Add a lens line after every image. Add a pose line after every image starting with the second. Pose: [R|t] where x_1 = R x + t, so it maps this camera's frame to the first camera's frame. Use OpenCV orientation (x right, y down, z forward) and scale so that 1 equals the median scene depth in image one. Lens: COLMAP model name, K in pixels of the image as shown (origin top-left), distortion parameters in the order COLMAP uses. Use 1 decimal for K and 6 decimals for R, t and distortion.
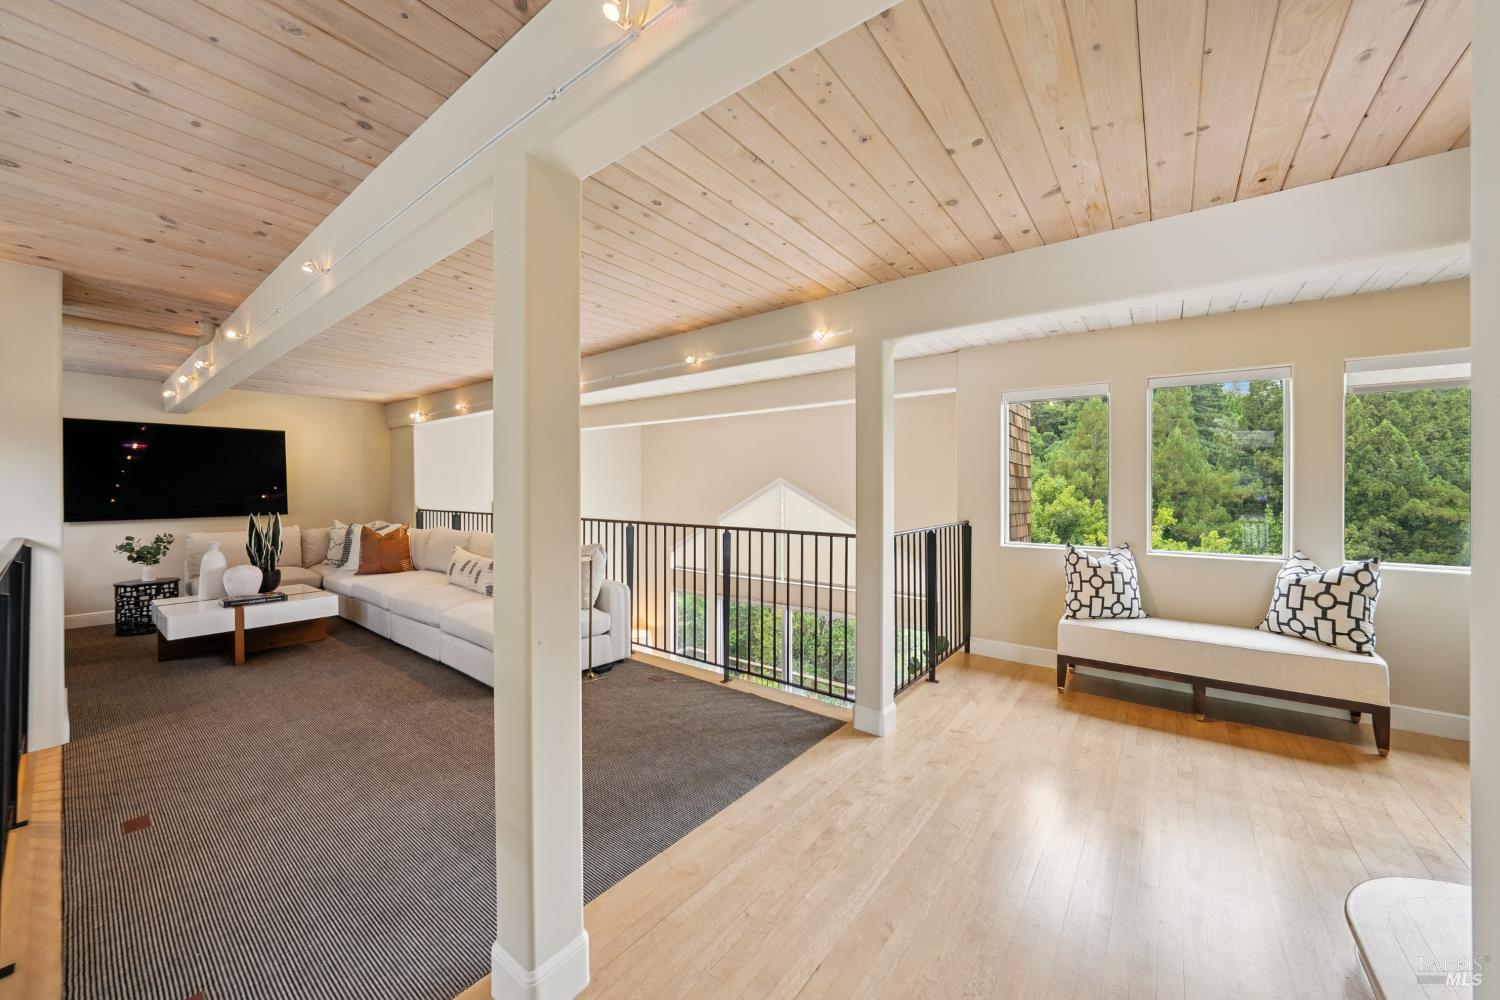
lens RADIAL K [[552.6, 0, 747.9], [0, 552.6, 492.1], [0, 0, 1]] dist [-0.010935, 0.001465]
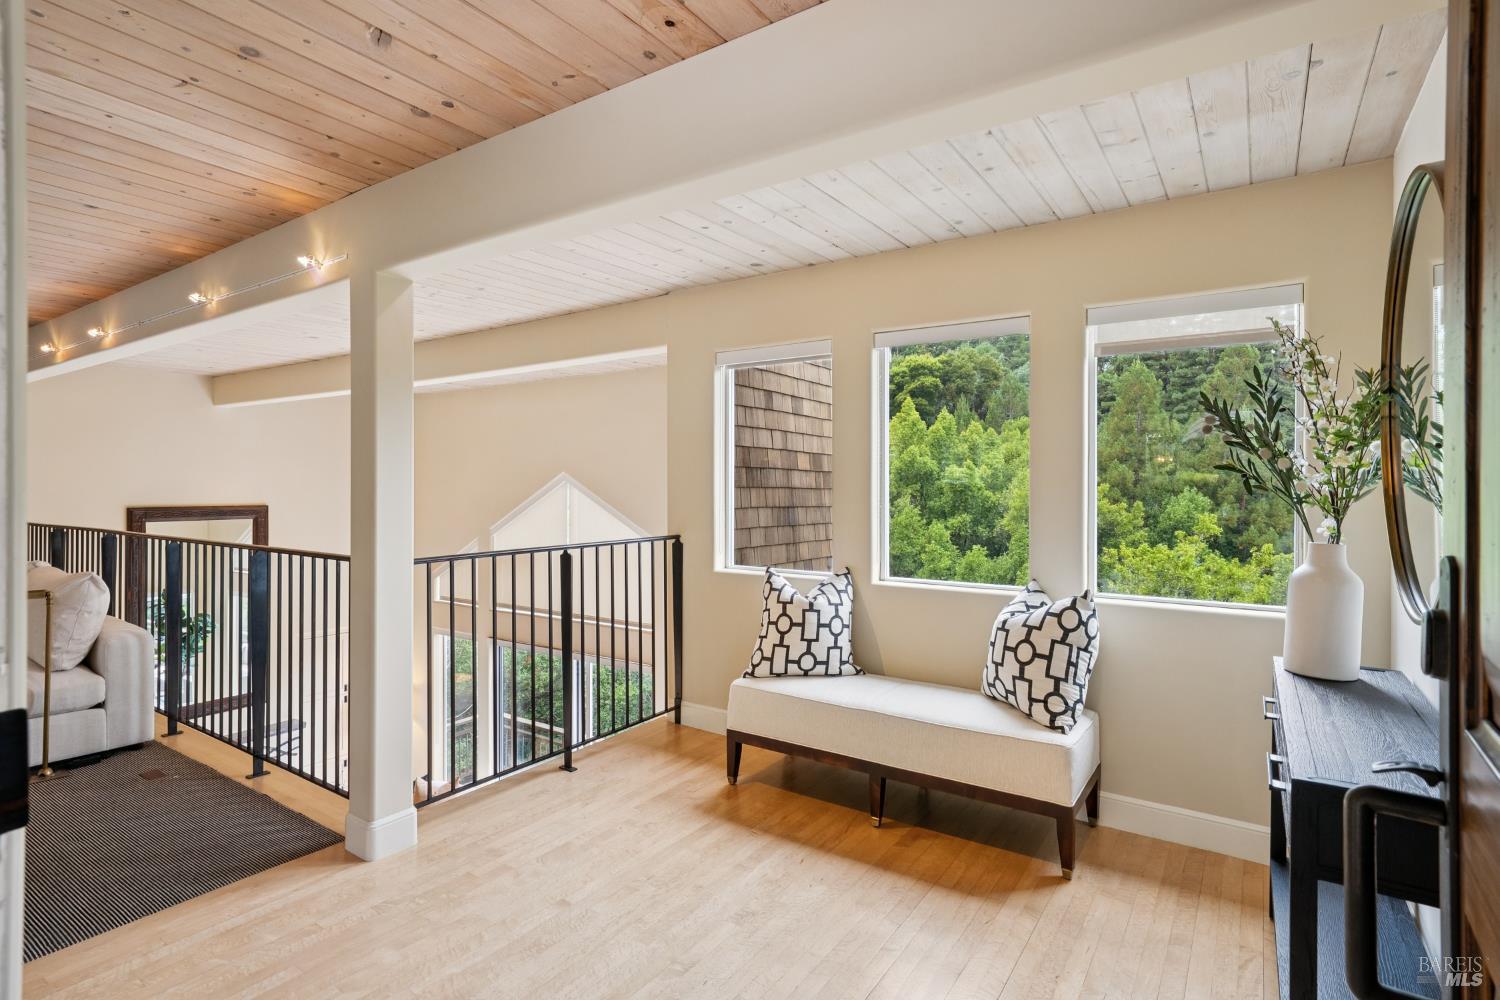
lens RADIAL K [[754.5, 0, 744.1], [0, 754.5, 486.6], [0, 0, 1]] dist [0.005252, 0.002238]
pose [[0.998749, 0.000479, 0.050000, 0.542391], [-0.000213, 0.999986, -0.005320, -0.005472], [-0.050002, 0.005303, 0.998735, 0.048346]]
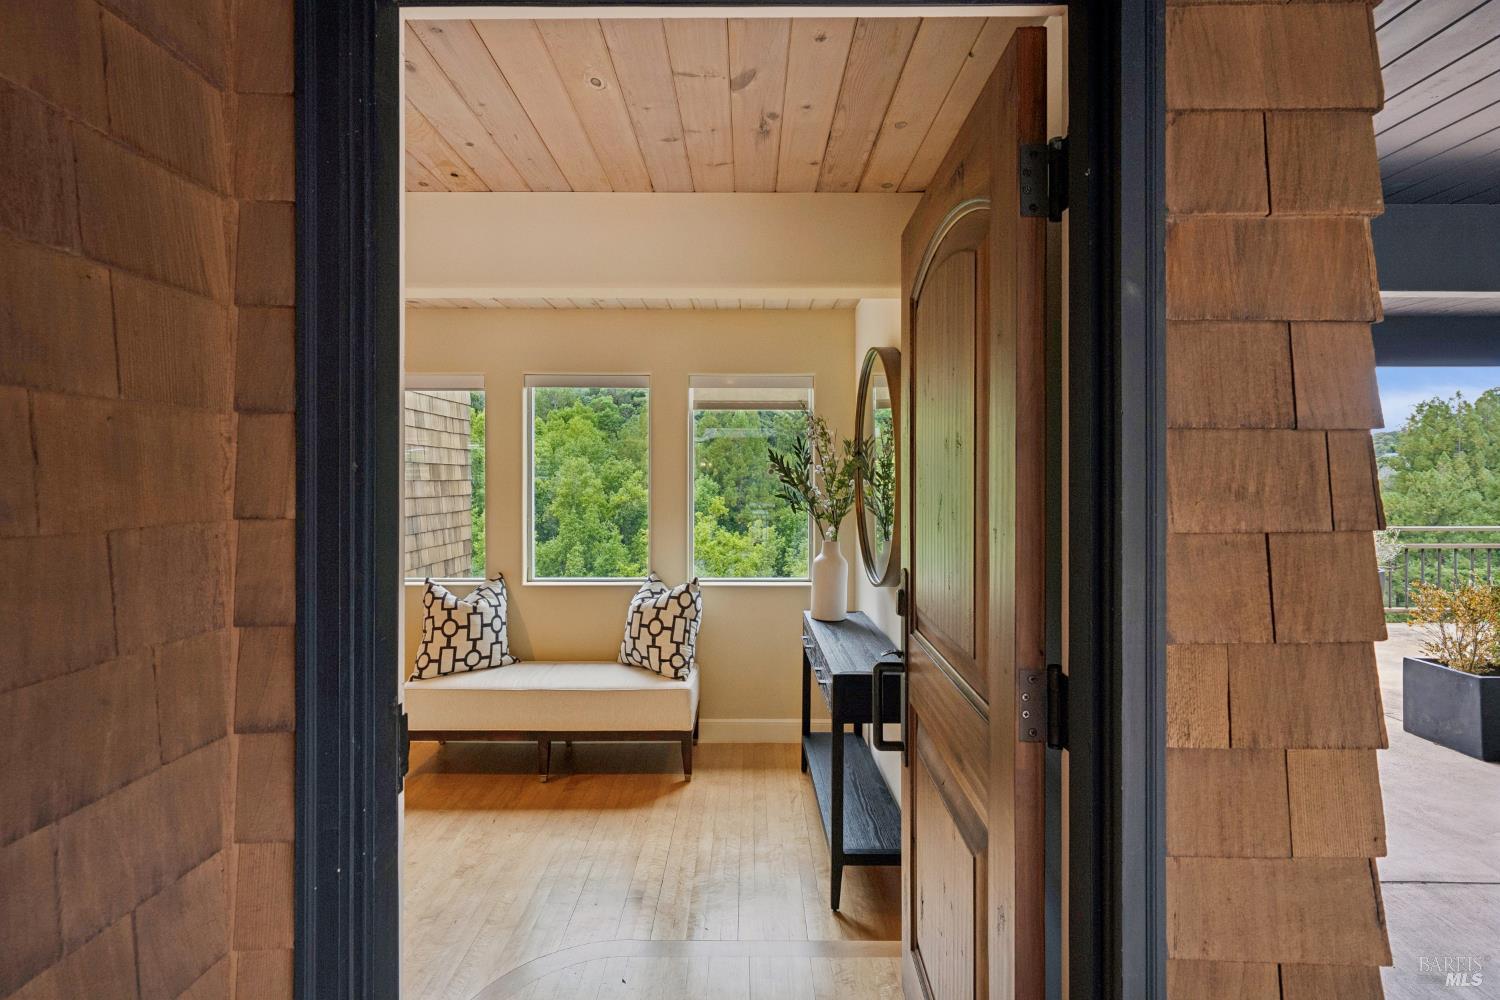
lens RADIAL K [[743.0, 0, 751.0], [0, 743.0, 469.9], [0, 0, 1]] dist [0.001742, -0.000537]
pose [[0.794241, -0.000218, 0.607603, 0.333817], [0.004281, 0.999977, -0.005238, -0.056394], [-0.607588, 0.006761, 0.794224, -0.110417]]
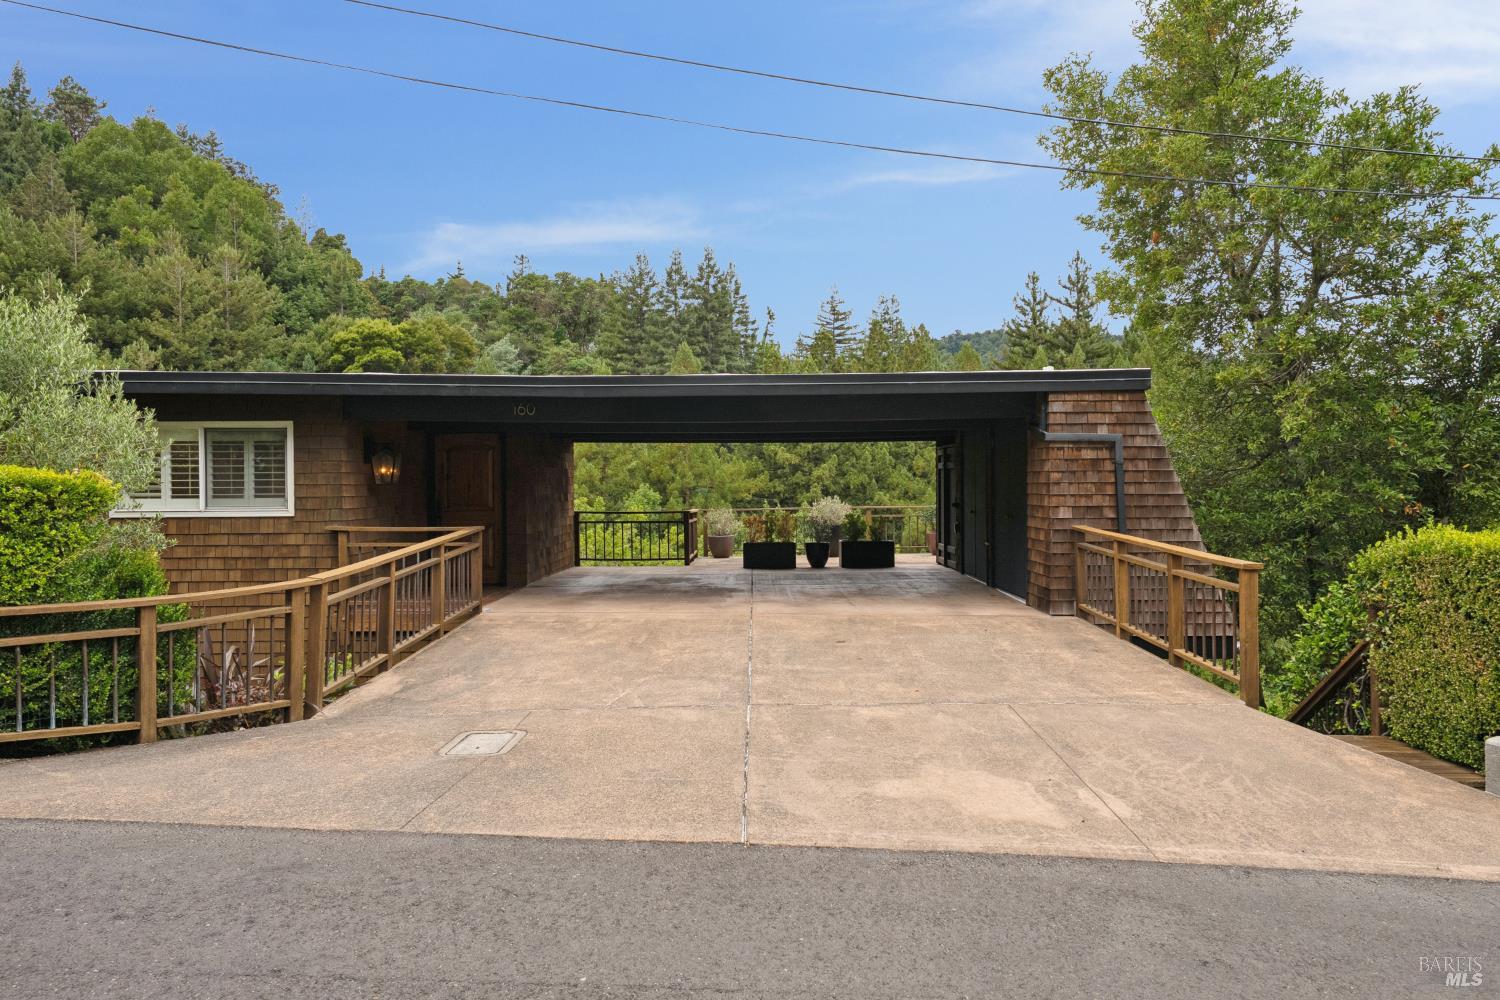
lens RADIAL K [[1003.8, 0, 745.2], [0, 1003.8, 485.8], [0, 0, 1]] dist [0.039489, -0.001047]
pose [[0.801763, -0.008334, 0.597584, -0.805794], [0.009088, 0.999957, 0.001753, -0.035898], [-0.597573, 0.004026, 0.801805, -3.240470]]
